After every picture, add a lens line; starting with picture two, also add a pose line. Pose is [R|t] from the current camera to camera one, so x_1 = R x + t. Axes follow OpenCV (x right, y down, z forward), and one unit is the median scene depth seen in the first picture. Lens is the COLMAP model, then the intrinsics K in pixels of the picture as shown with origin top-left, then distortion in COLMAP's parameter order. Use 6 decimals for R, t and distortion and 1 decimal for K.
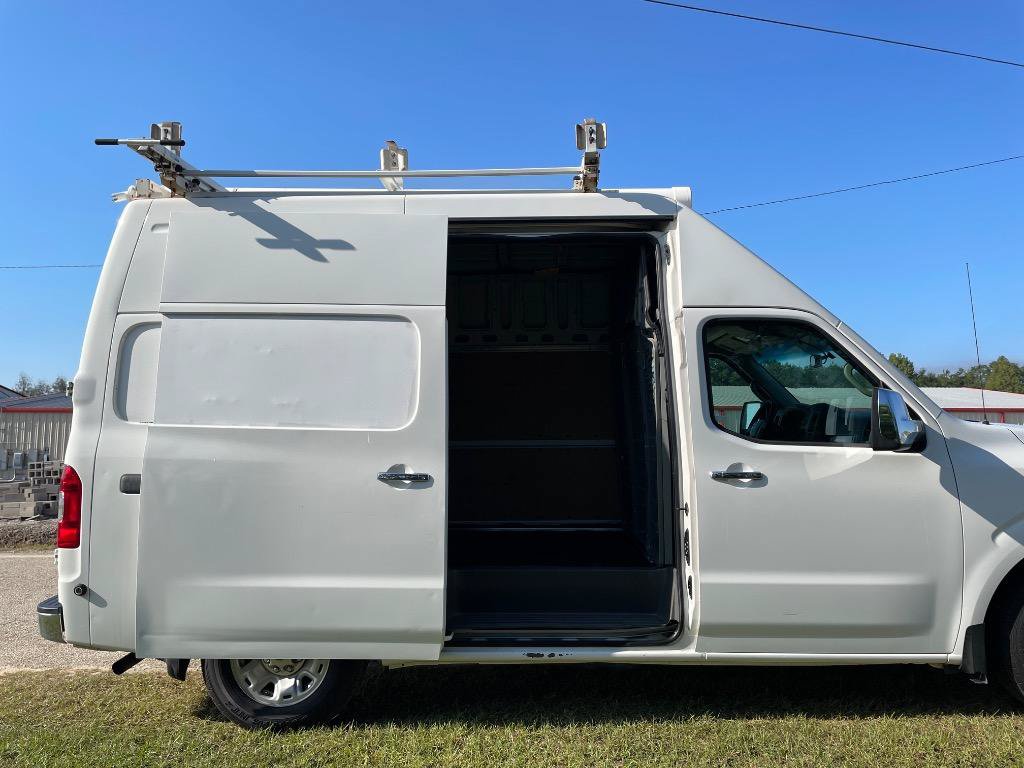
lens RADIAL K [[746.0, 0, 512.0], [0, 746.0, 384.0], [0, 0, 1]] dist [0.064751, -0.091336]
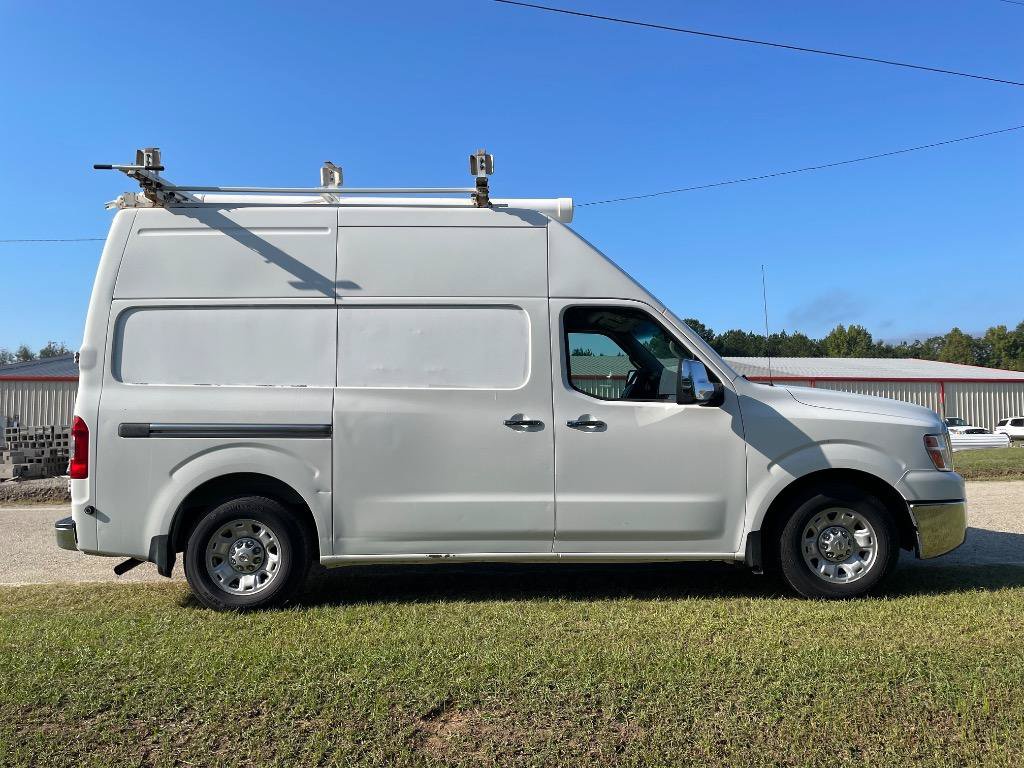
lens RADIAL K [[792.7, 0, 527.2], [0, 792.7, 387.5], [0, 0, 1]] dist [0.077662, -0.121674]
pose [[0.999422, 0.001487, 0.033948, 0.139202], [-0.002925, 0.999098, 0.042361, -0.002926], [-0.033854, -0.042435, 0.998525, -0.401328]]
